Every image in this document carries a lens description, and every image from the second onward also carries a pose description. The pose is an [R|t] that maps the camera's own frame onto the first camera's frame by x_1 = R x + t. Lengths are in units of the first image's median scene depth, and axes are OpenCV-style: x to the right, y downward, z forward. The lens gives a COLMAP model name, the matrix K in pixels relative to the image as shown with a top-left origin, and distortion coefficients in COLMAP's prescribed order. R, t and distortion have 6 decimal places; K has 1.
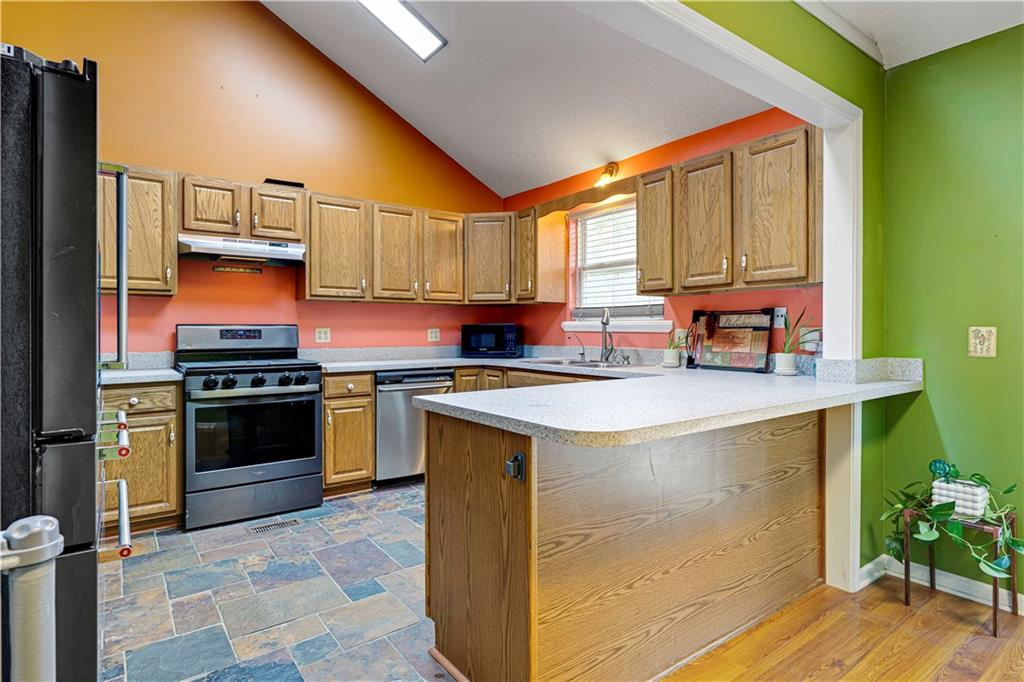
lens RADIAL K [[535.5, 0, 509.7], [0, 535.5, 335.0], [0, 0, 1]] dist [0.002044, -0.000061]
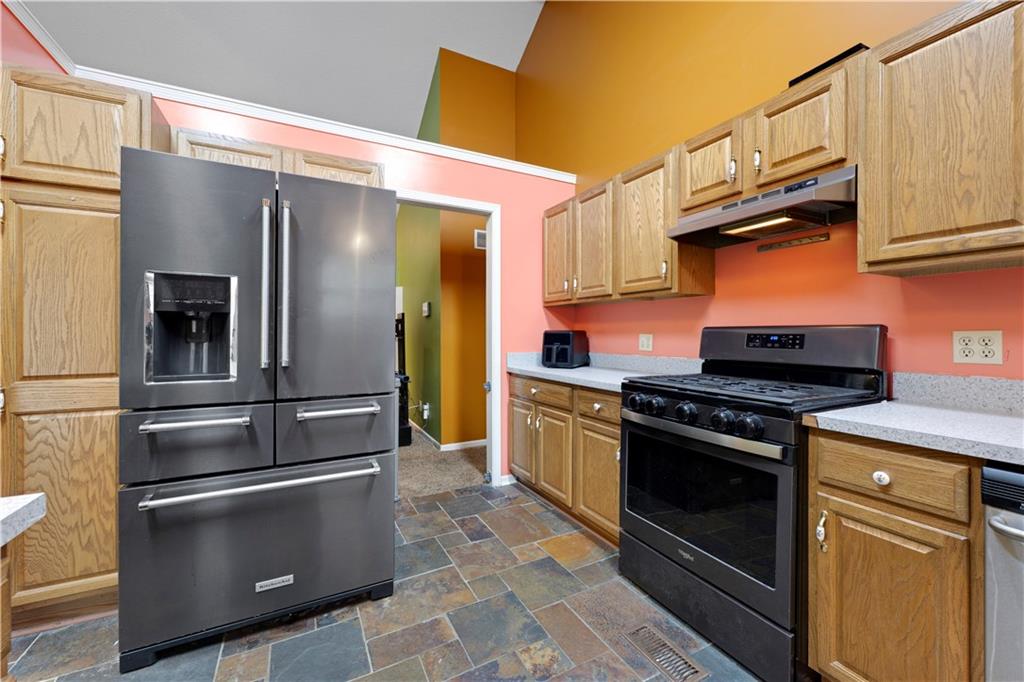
lens RADIAL K [[408.3, 0, 508.7], [0, 408.3, 334.6], [0, 0, 1]] dist [-0.000633, 0.000313]
pose [[-0.155226, 0.006051, -0.987860, 0.045949], [-0.007979, 0.999941, 0.007379, -0.010365], [0.987847, 0.009027, -0.155169, 0.753742]]
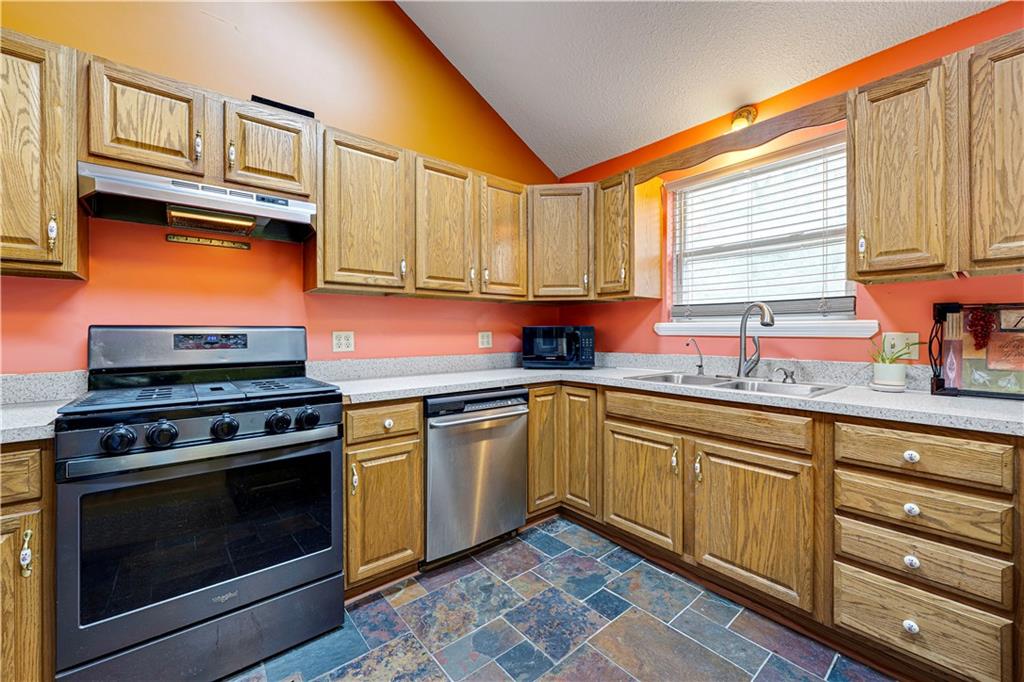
lens RADIAL K [[408.3, 0, 511.0], [0, 408.3, 335.3], [0, 0, 1]] dist [-0.000633, 0.000313]
pose [[0.998312, -0.001481, 0.058068, -0.175835], [0.001609, 0.999996, -0.002165, -0.006958], [-0.058065, 0.002255, 0.998310, 0.495847]]
